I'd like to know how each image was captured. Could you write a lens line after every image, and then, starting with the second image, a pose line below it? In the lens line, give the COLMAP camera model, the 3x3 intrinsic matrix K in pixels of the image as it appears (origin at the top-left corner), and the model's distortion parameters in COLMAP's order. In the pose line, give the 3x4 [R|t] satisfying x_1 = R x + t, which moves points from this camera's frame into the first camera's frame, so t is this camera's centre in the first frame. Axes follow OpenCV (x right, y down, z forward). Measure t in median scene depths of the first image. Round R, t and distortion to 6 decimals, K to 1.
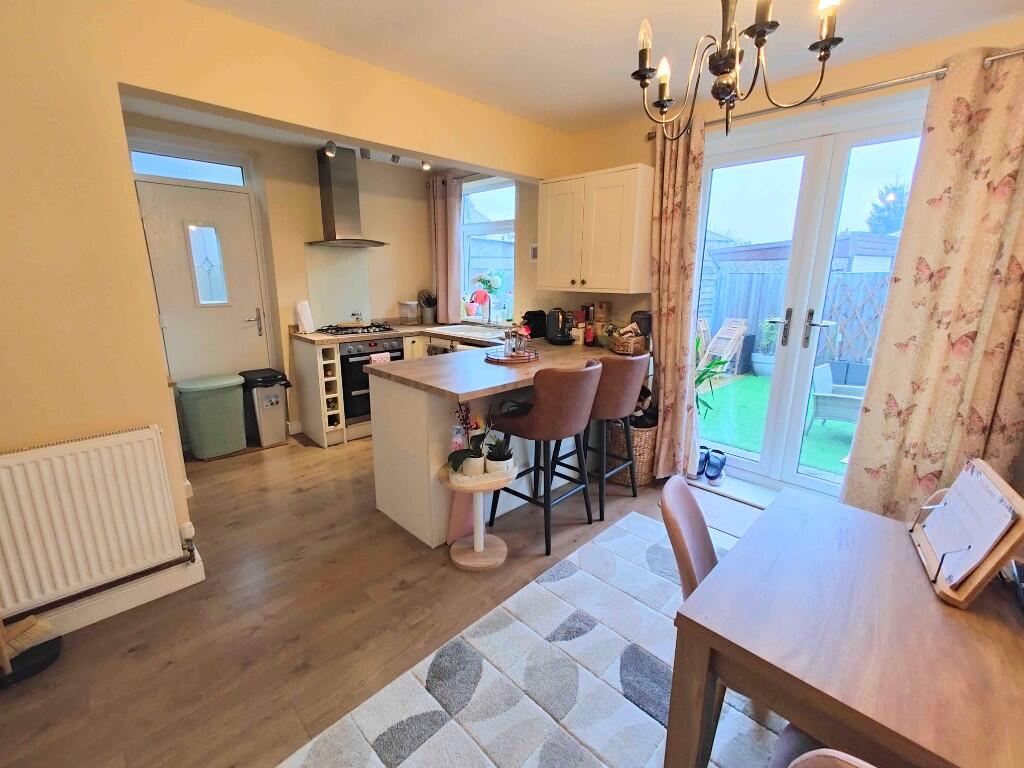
lens RADIAL K [[454.7, 0, 510.4], [0, 454.7, 379.0], [0, 0, 1]] dist [0.011042, 0.000075]
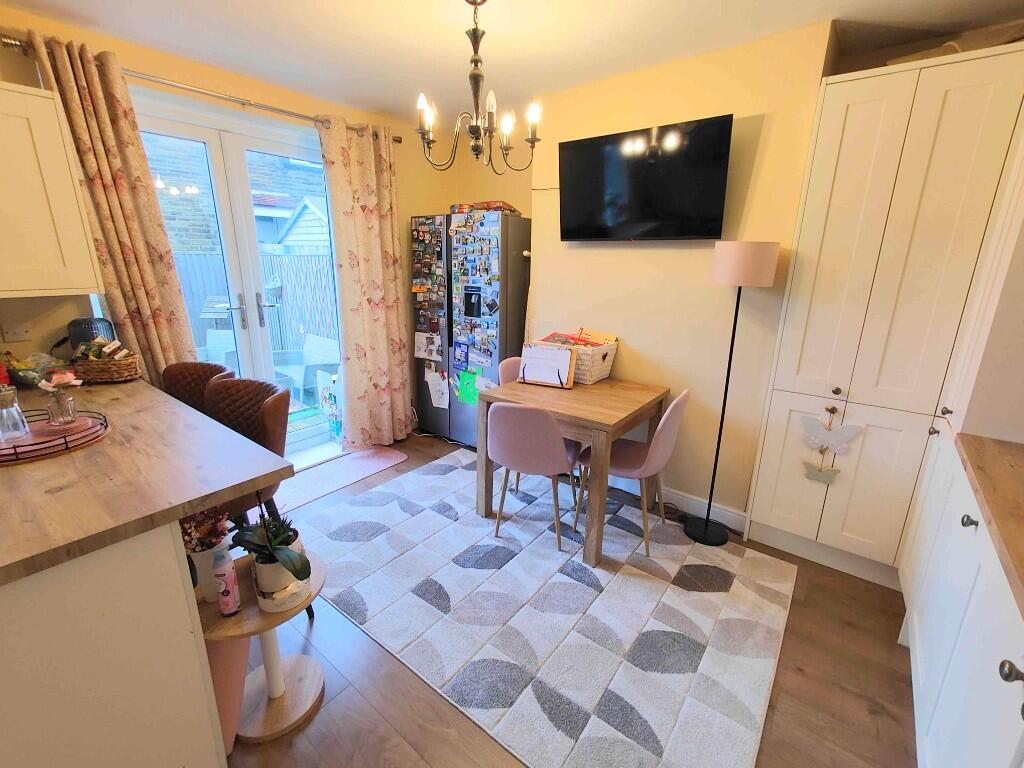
lens RADIAL K [[451.5, 0, 513.1], [0, 451.5, 376.9], [0, 0, 1]] dist [0.008018, 0.000423]
pose [[-0.120555, -0.268397, 0.955735, -0.380858], [0.216872, 0.932380, 0.289195, -0.104626], [-0.968727, 0.242136, -0.054195, 0.364927]]
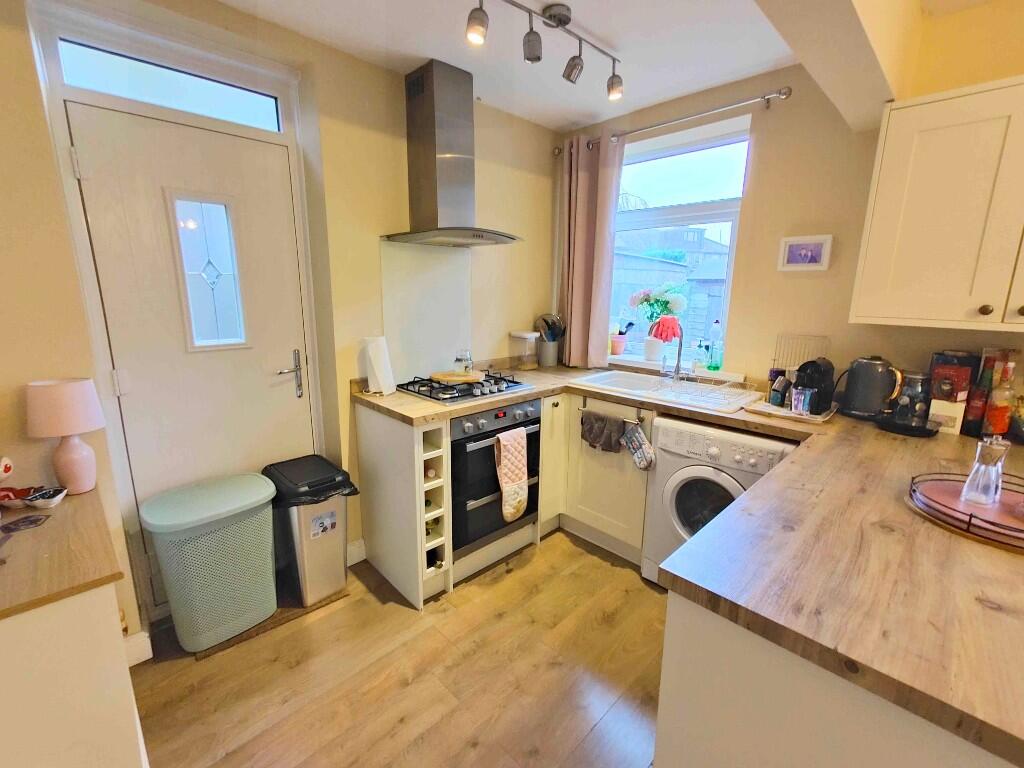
lens RADIAL K [[454.7, 0, 510.4], [0, 454.7, 379.0], [0, 0, 1]] dist [0.011042, 0.000075]
pose [[0.999997, 0.002625, -0.000274, -0.296872], [-0.002631, 0.999665, -0.025753, -0.108826], [0.000207, 0.025754, 0.999668, 0.445994]]
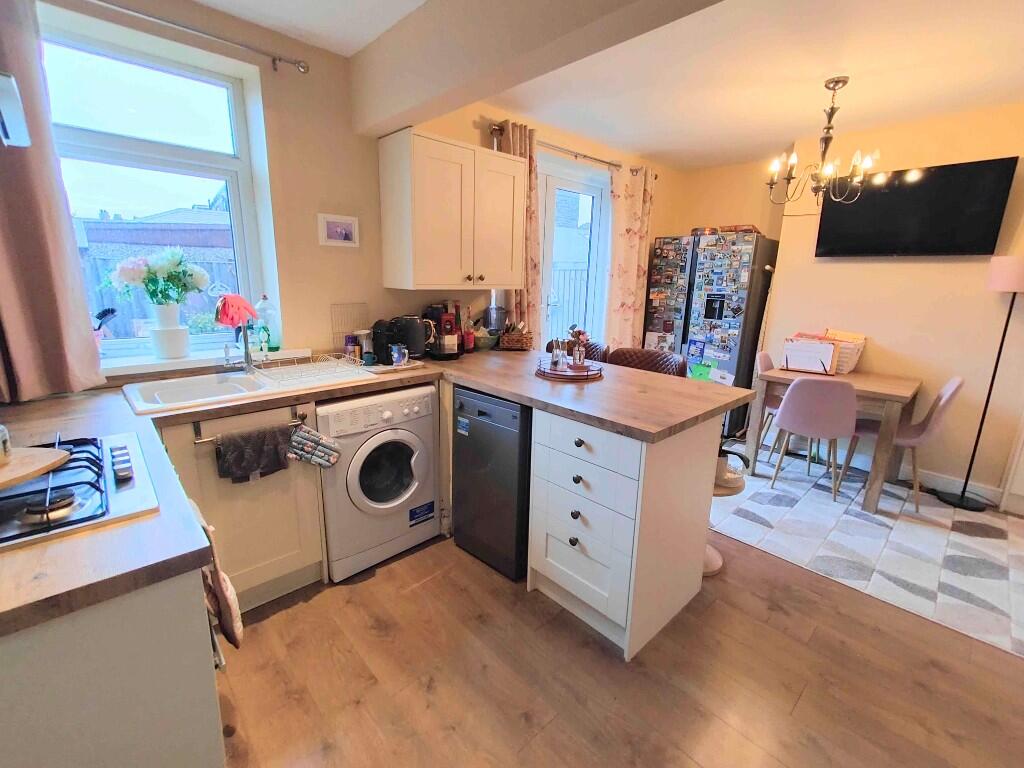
lens RADIAL K [[454.7, 0, 510.4], [0, 454.7, 379.0], [0, 0, 1]] dist [0.011042, 0.000075]
pose [[0.034912, -0.231240, 0.972270, -0.587532], [0.204592, 0.953913, 0.219528, -0.172963], [-0.978224, 0.191255, 0.080613, 0.758869]]
